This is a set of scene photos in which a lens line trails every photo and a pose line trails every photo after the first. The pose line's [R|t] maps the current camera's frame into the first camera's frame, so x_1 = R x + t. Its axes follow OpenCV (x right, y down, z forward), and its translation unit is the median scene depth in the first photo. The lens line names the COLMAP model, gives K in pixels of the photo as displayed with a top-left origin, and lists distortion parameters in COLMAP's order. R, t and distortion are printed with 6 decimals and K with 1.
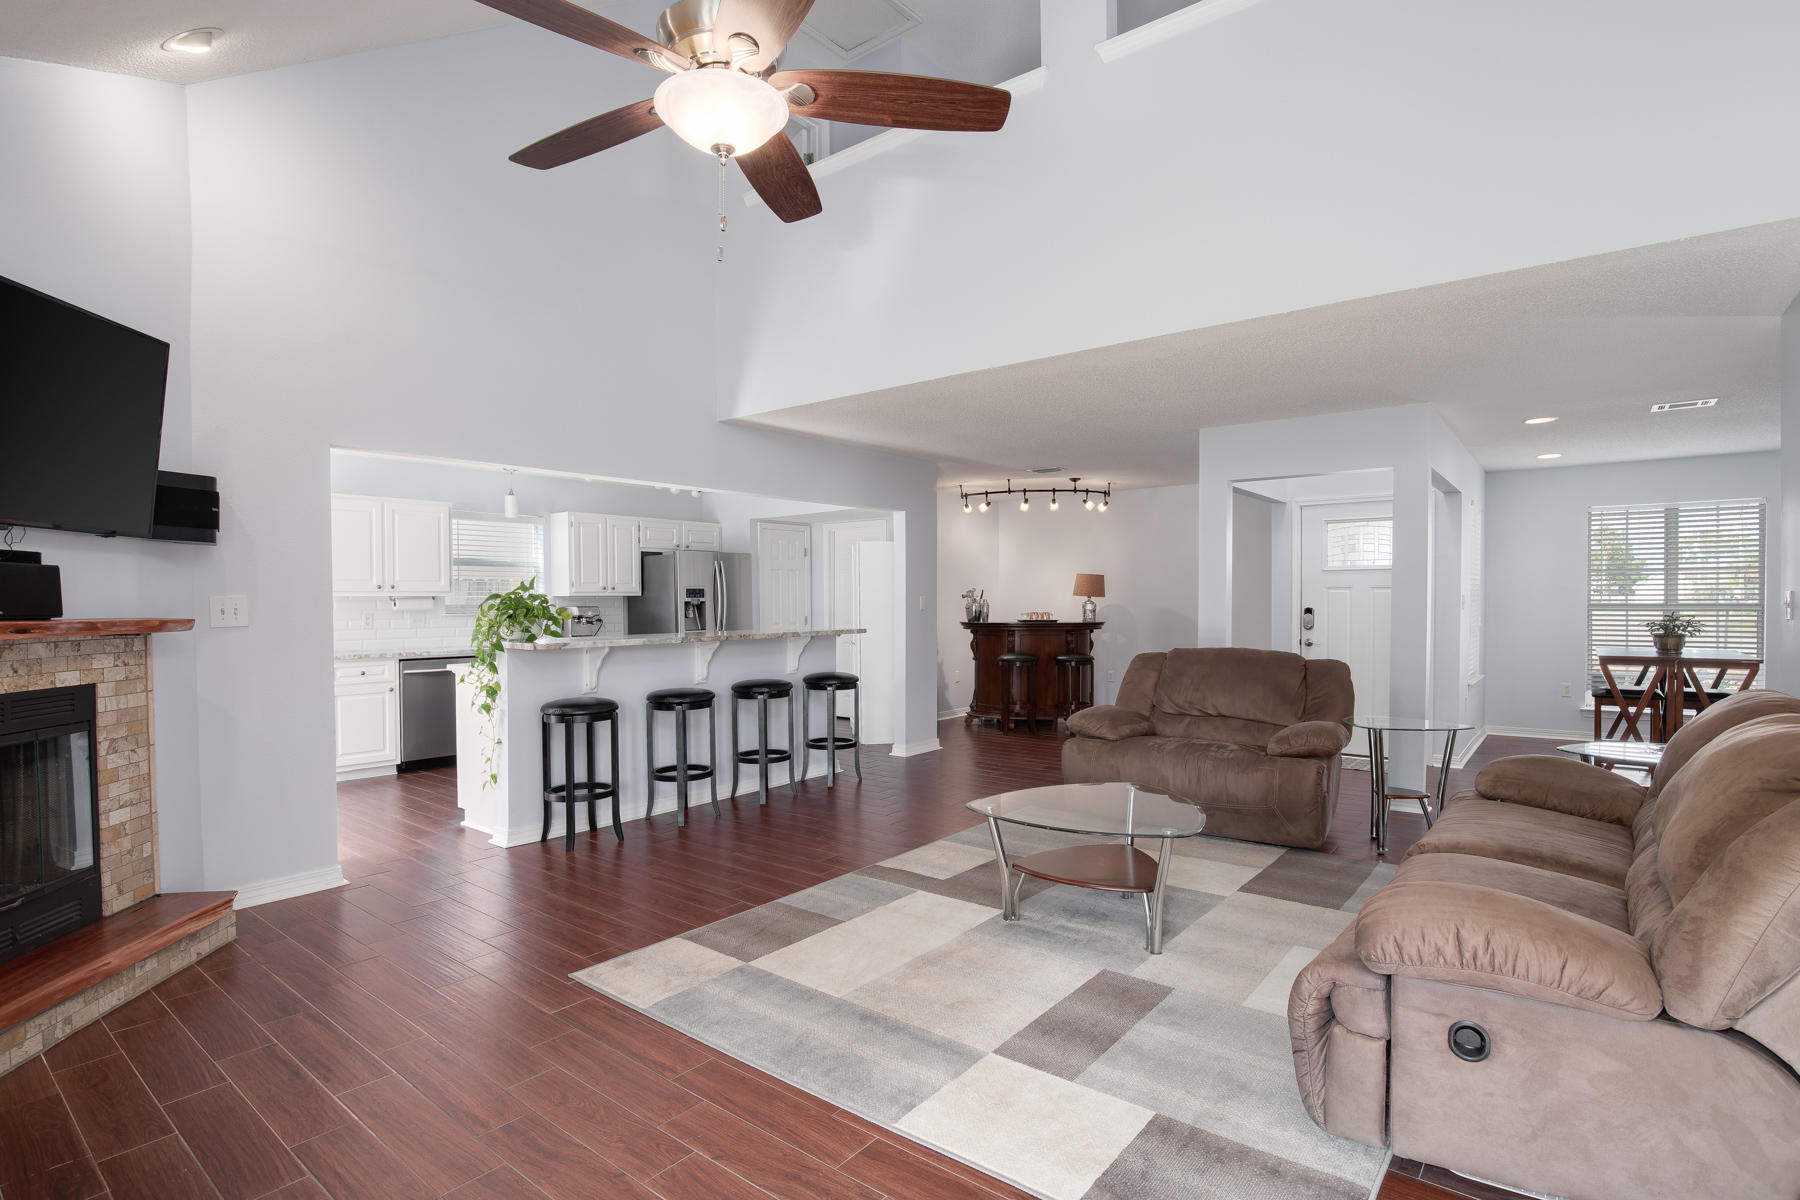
lens RADIAL K [[871.4, 0, 904.9], [0, 871.4, 608.9], [0, 0, 1]] dist [-0.019139, 0.002958]
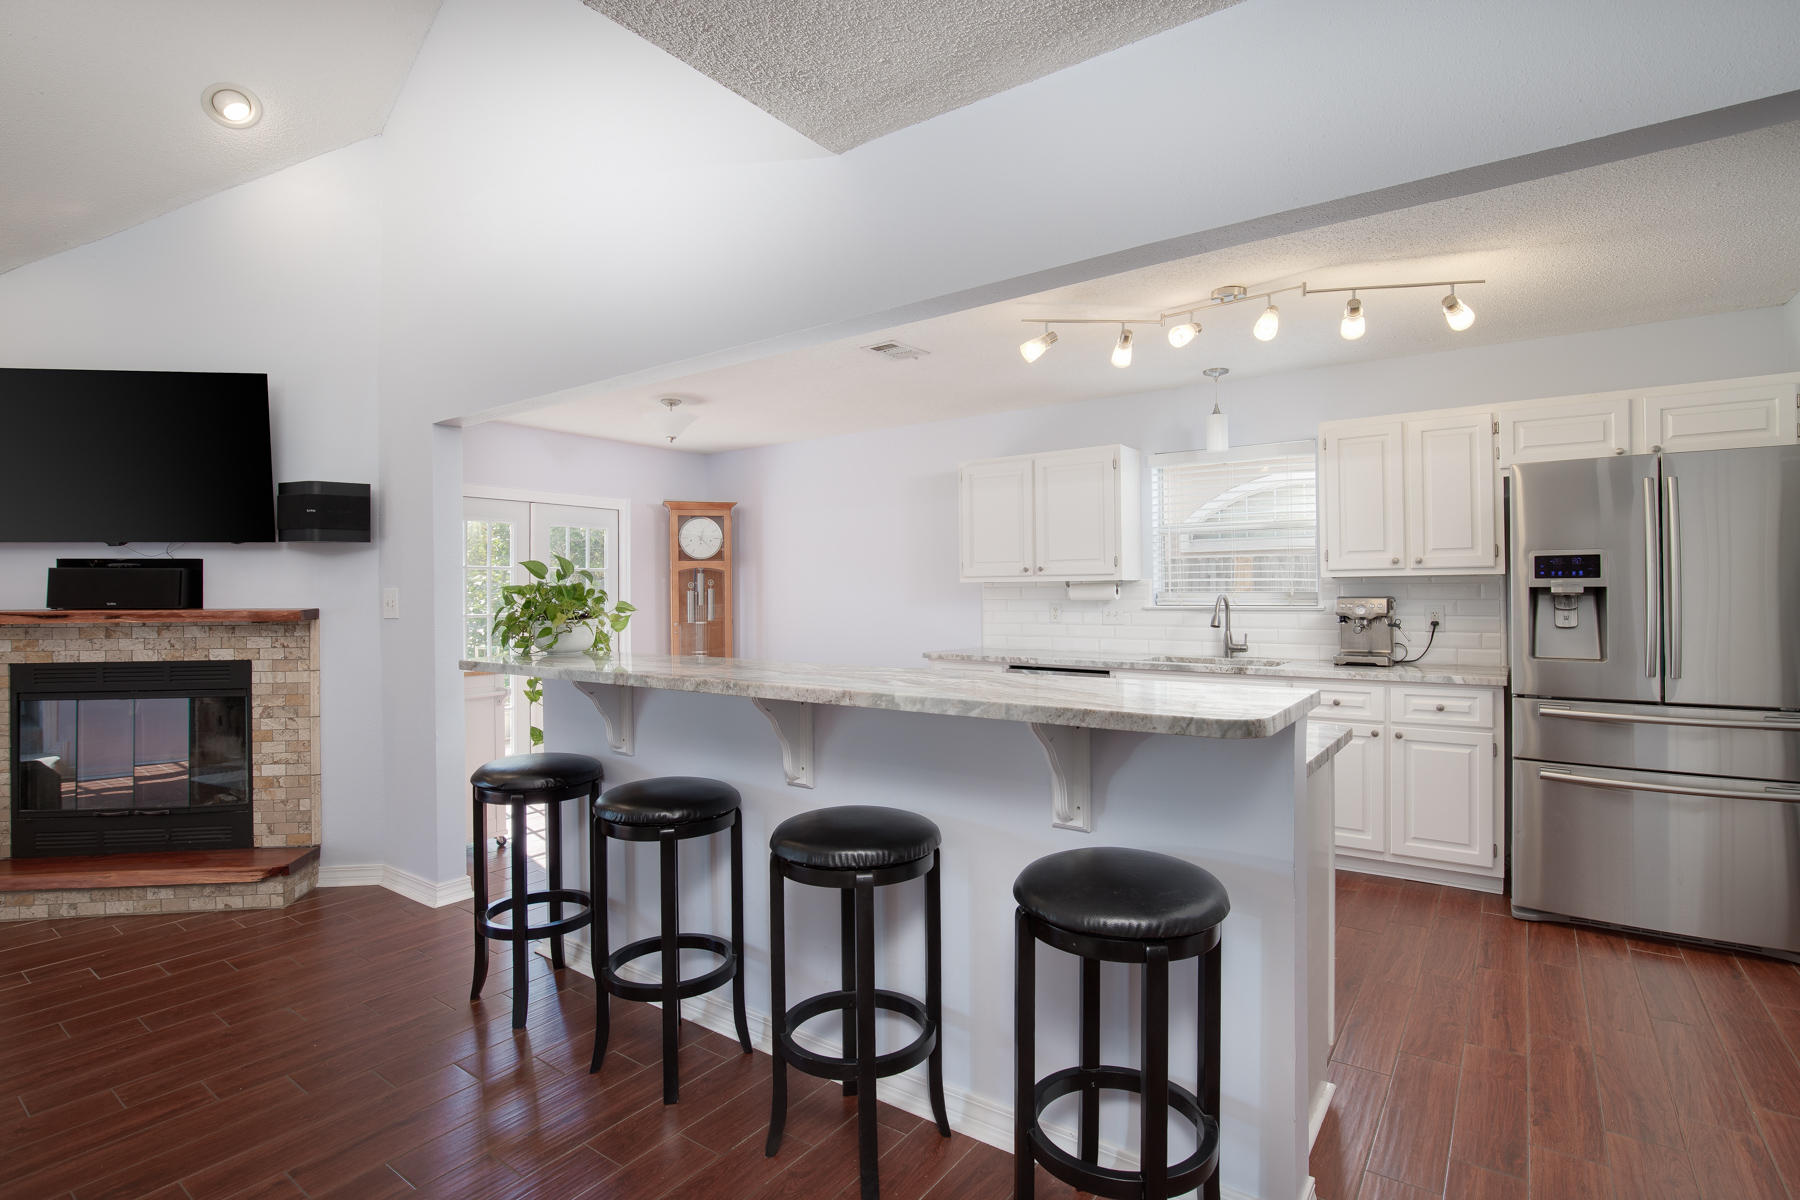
lens RADIAL K [[871.4, 0, 901.6], [0, 871.4, 584.3], [0, 0, 1]] dist [-0.019139, 0.002958]
pose [[0.046251, -0.001107, -0.998929, 0.362980], [-0.002270, 0.999997, -0.001214, -0.024899], [0.998927, 0.002324, 0.046248, 1.860271]]
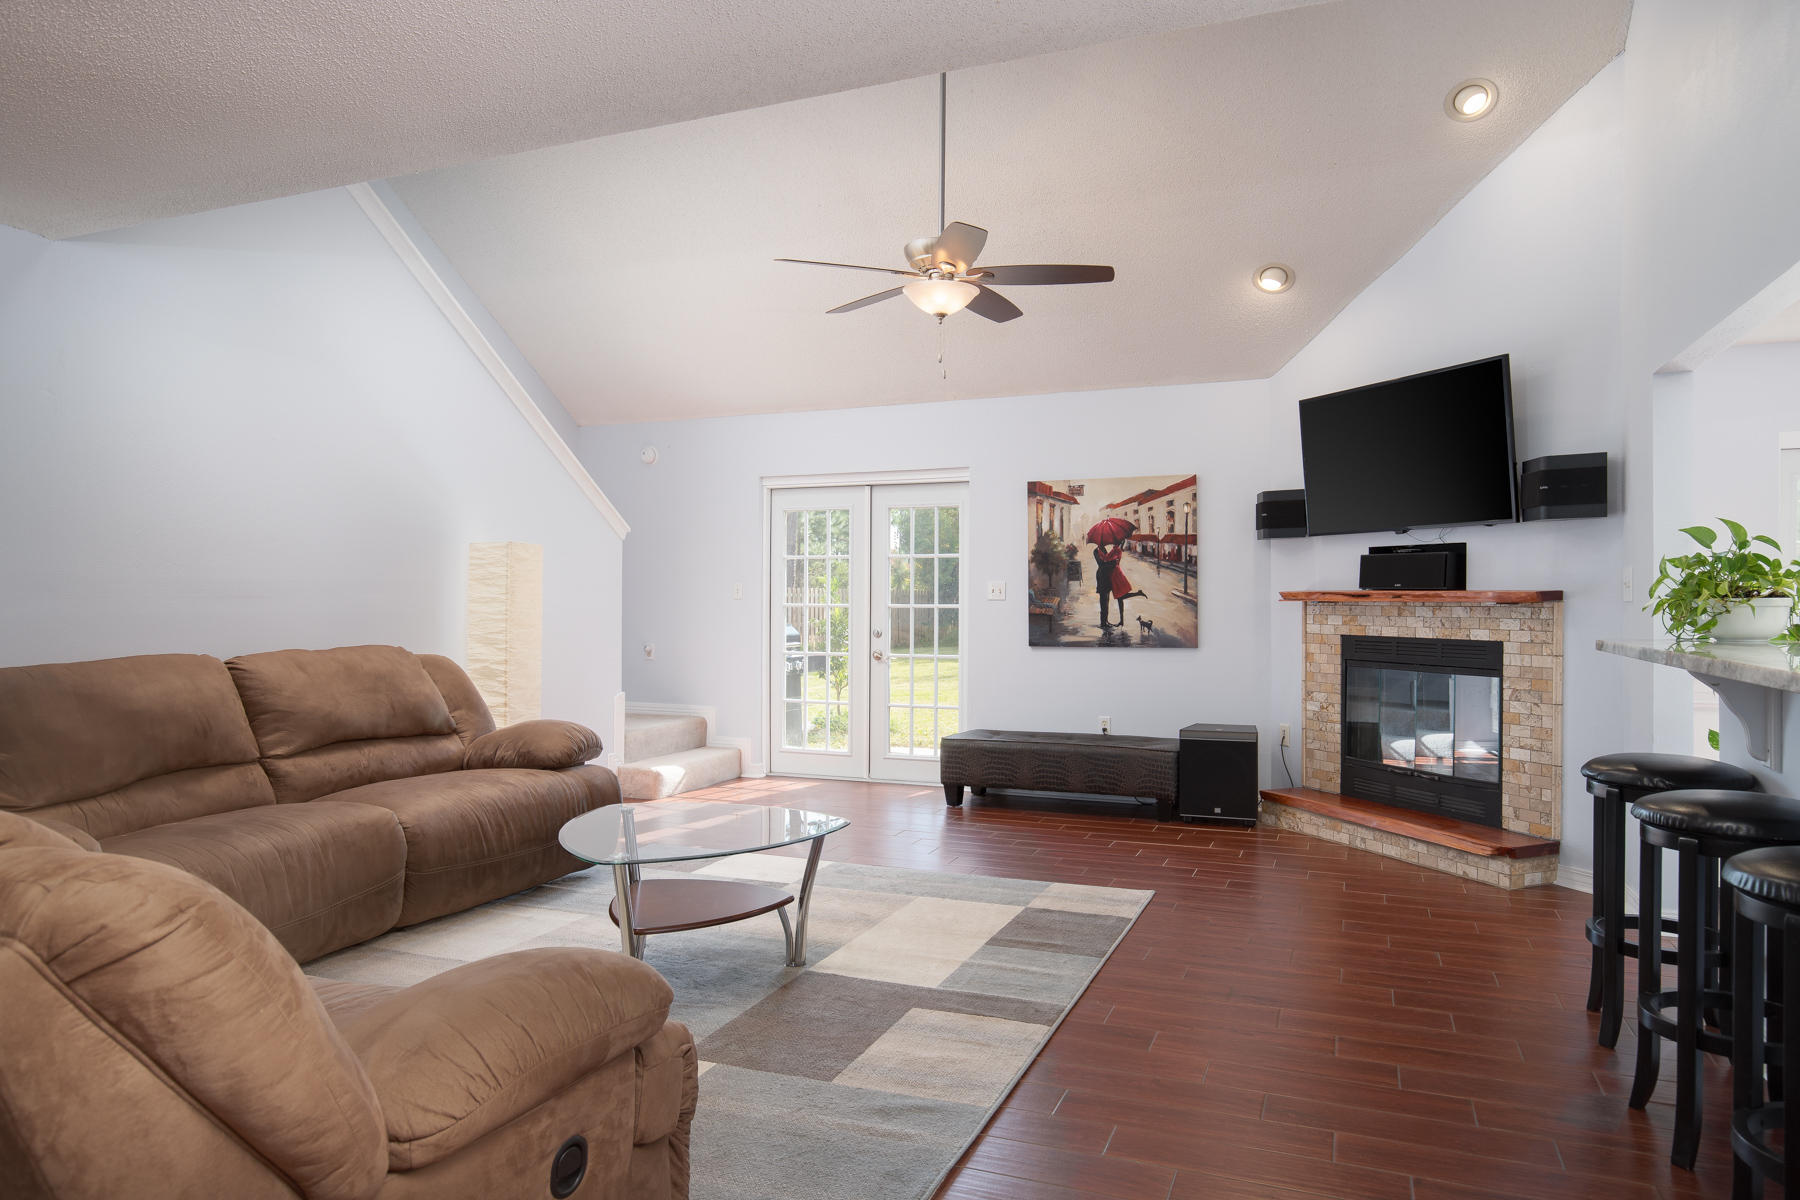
lens RADIAL K [[1133.7, 0, 903.1], [0, 1133.7, 605.2], [0, 0, 1]] dist [-0.000603, 0.001017]
pose [[-0.956288, 0.004528, -0.292393, 0.383626], [-0.000223, 0.999869, 0.016213, 0.006153], [0.292428, 0.015570, -0.956161, 2.292555]]
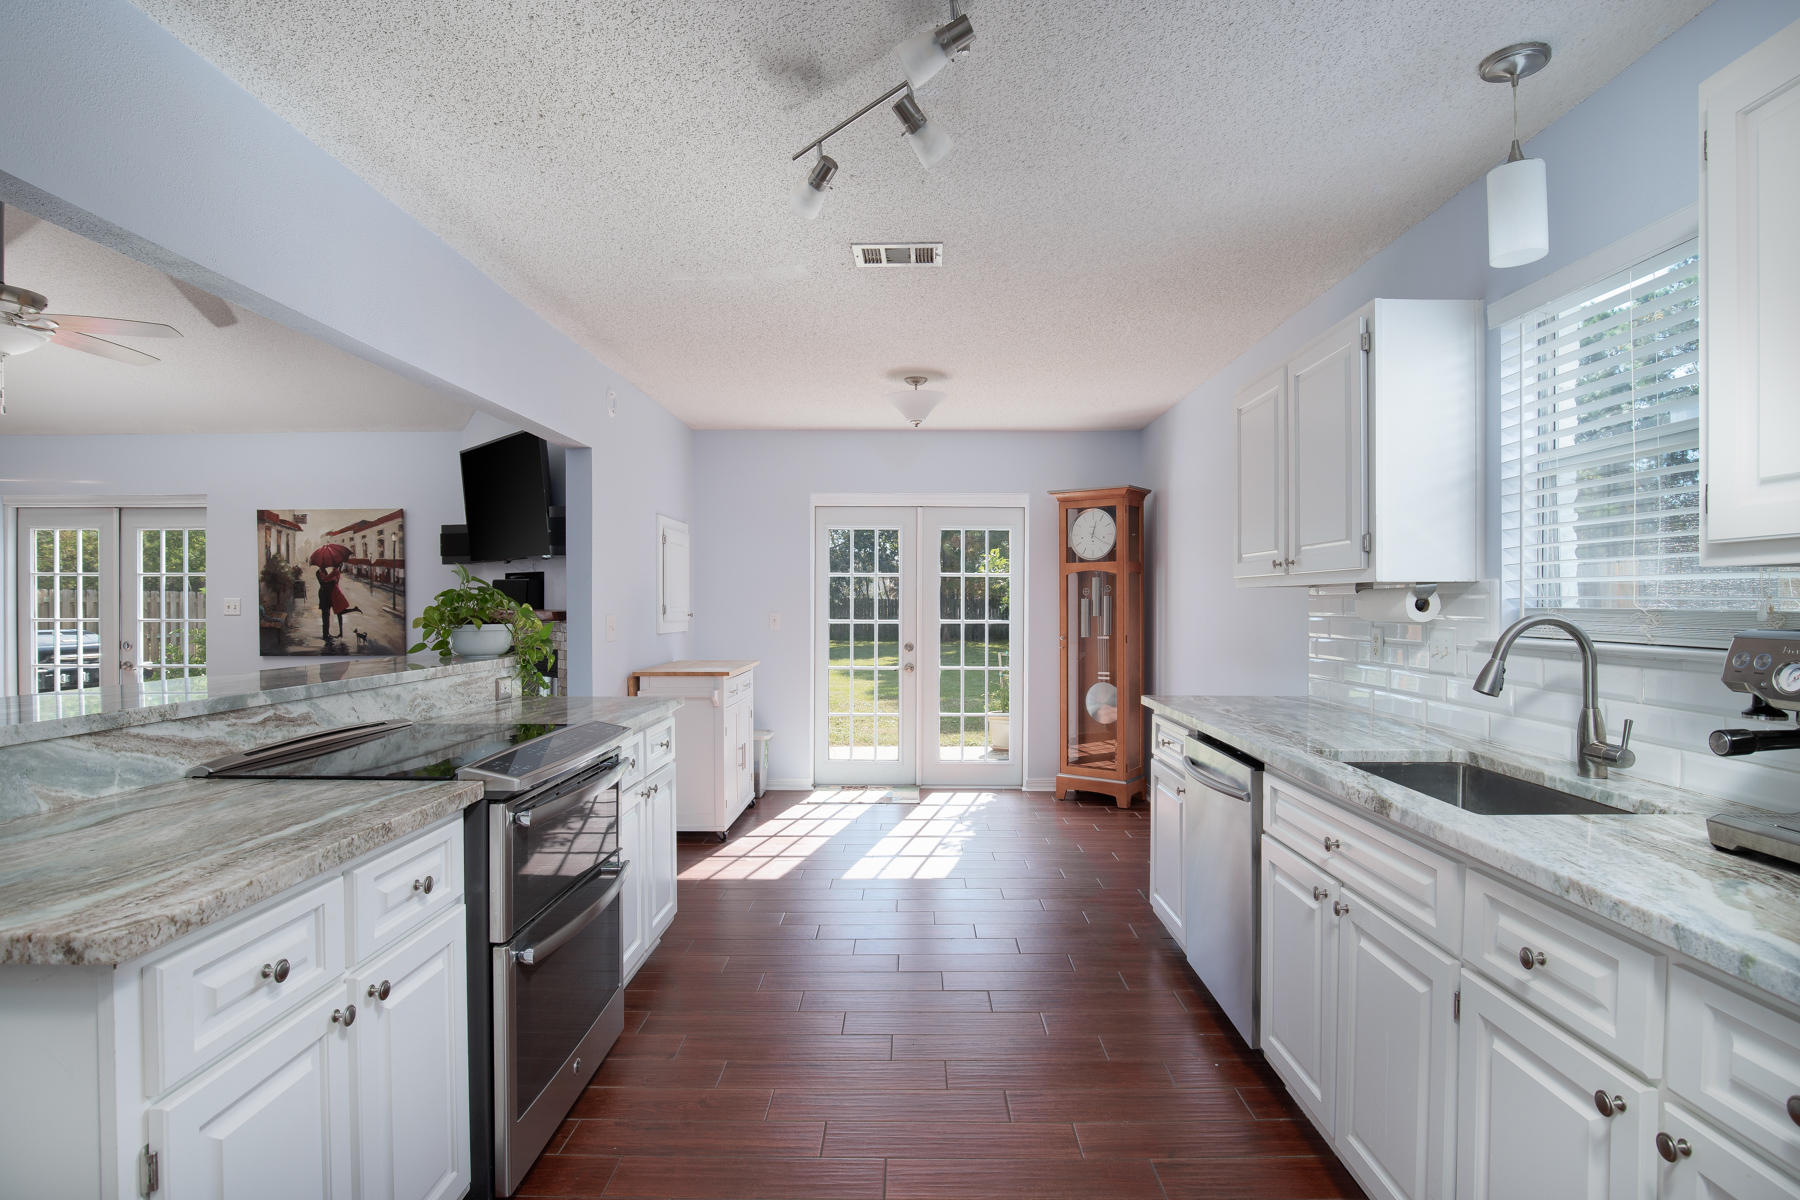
lens RADIAL K [[912.8, 0, 900.6], [0, 912.8, 608.4], [0, 0, 1]] dist [-0.000330, 0.000070]
pose [[-0.784753, 0.009551, -0.619735, -0.375365], [-0.002729, 0.999818, 0.018865, -0.024874], [0.619802, 0.016496, -0.784584, 2.697206]]
